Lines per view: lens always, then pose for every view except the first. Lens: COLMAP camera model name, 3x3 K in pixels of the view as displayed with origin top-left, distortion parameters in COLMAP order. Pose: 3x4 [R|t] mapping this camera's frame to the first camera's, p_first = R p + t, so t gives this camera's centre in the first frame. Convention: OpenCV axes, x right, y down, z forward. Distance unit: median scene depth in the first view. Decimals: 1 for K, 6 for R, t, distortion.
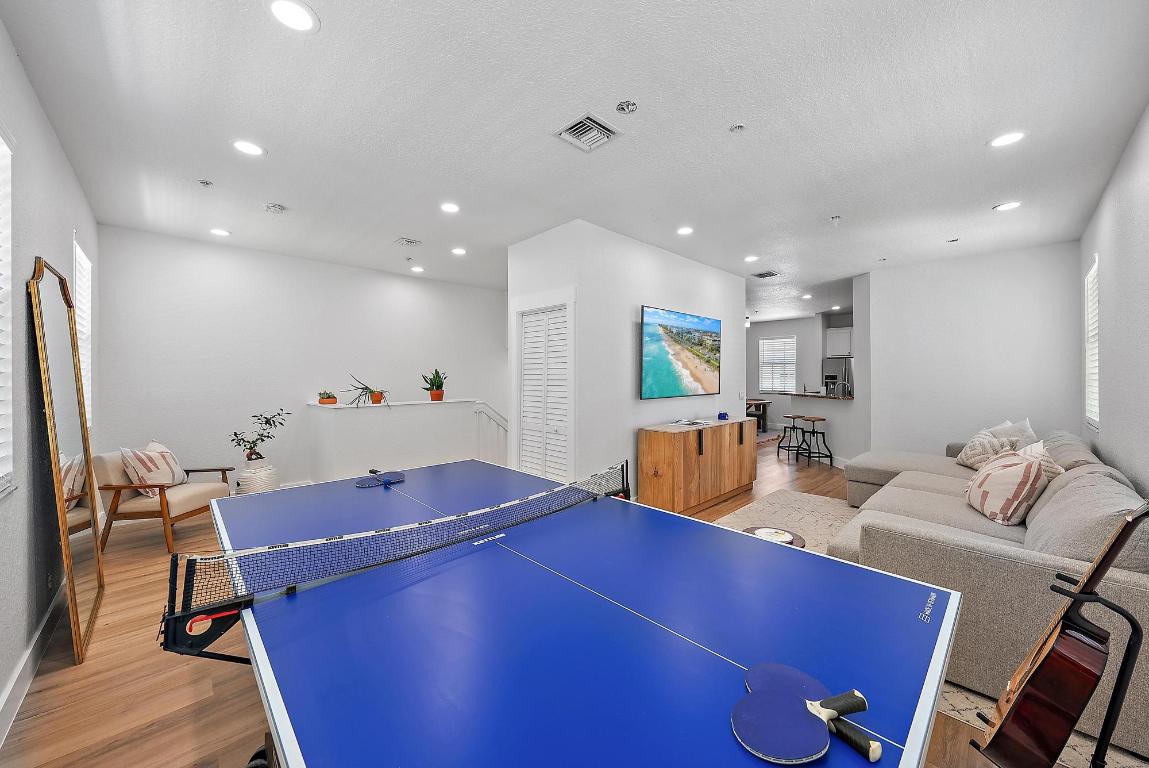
lens RADIAL K [[421.1, 0, 581.7], [0, 421.1, 377.5], [0, 0, 1]] dist [0.001065, 0.000245]
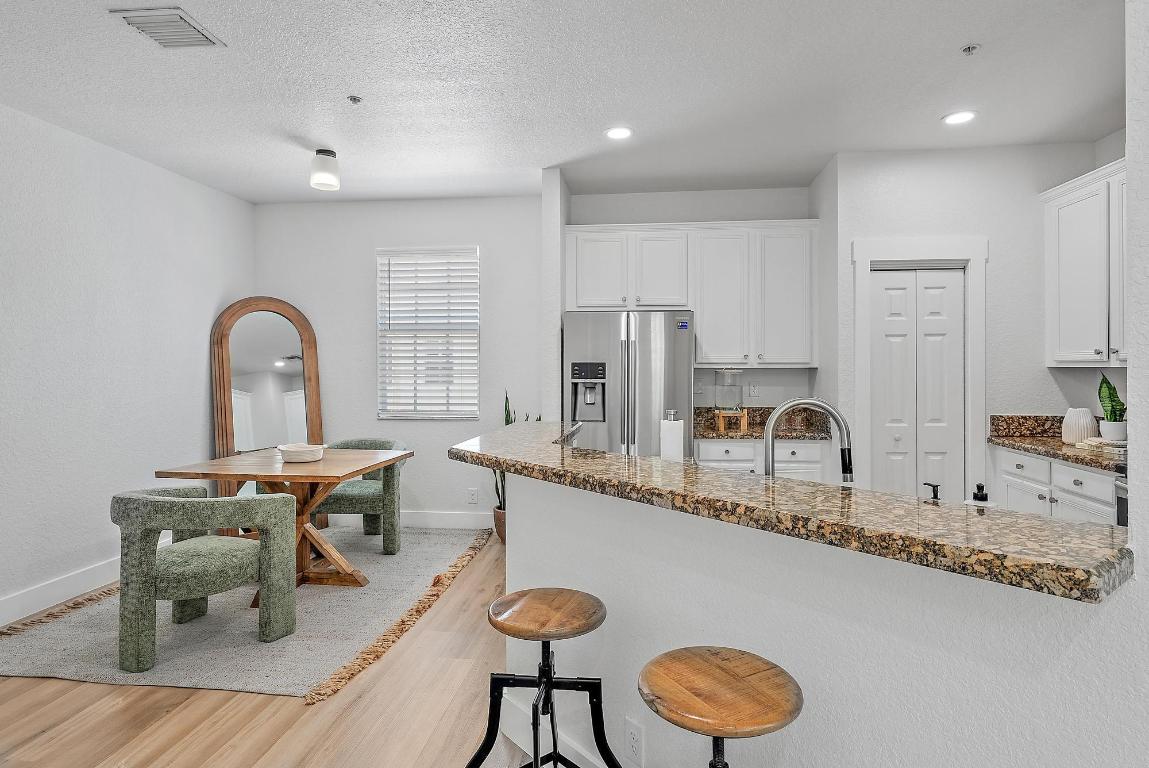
lens RADIAL K [[626.5, 0, 579.5], [0, 626.5, 373.6], [0, 0, 1]] dist [-0.003340, -0.002485]
pose [[0.770673, -0.003527, 0.637221, 0.458722], [-0.000675, 0.999980, 0.006350, -0.001406], [-0.637230, -0.005324, 0.770655, 1.029802]]
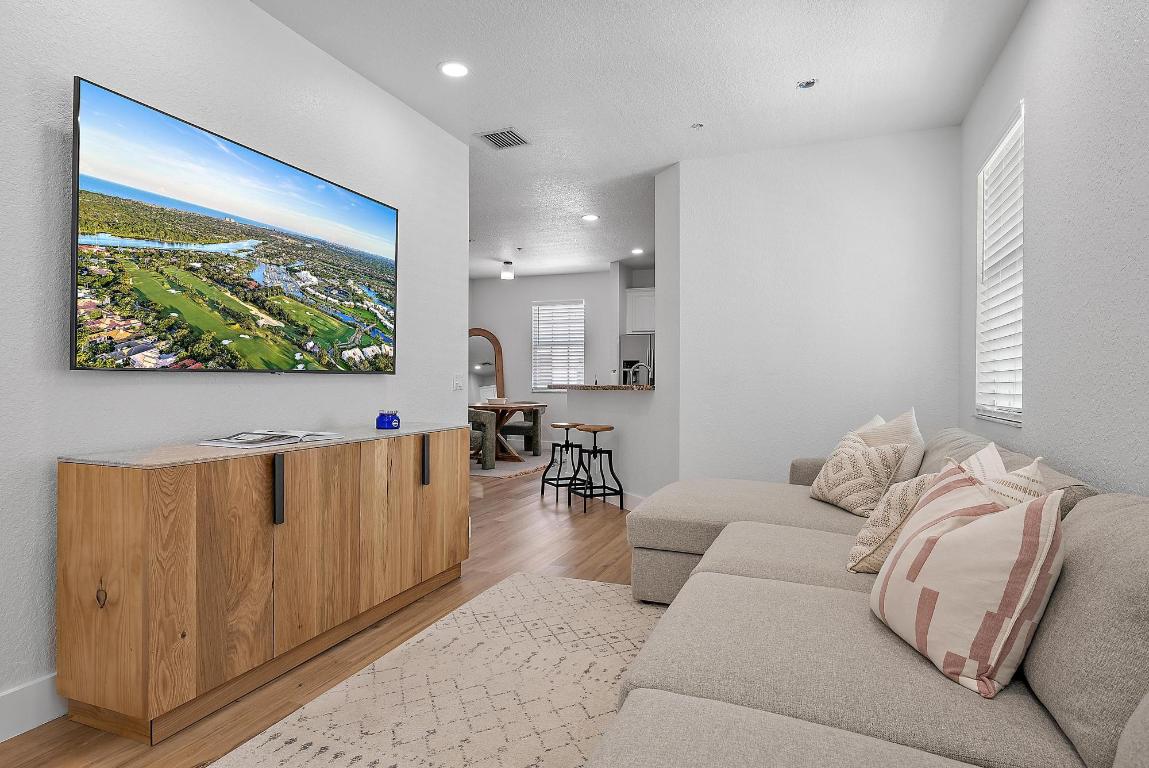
lens RADIAL K [[619.2, 0, 573.4], [0, 619.2, 386.7], [0, 0, 1]] dist [-0.002138, -0.000717]
pose [[0.913625, 0.002078, 0.406553, 0.217959], [-0.005381, 0.999961, 0.006981, 0.044083], [-0.406523, -0.008565, 0.913601, 0.298884]]
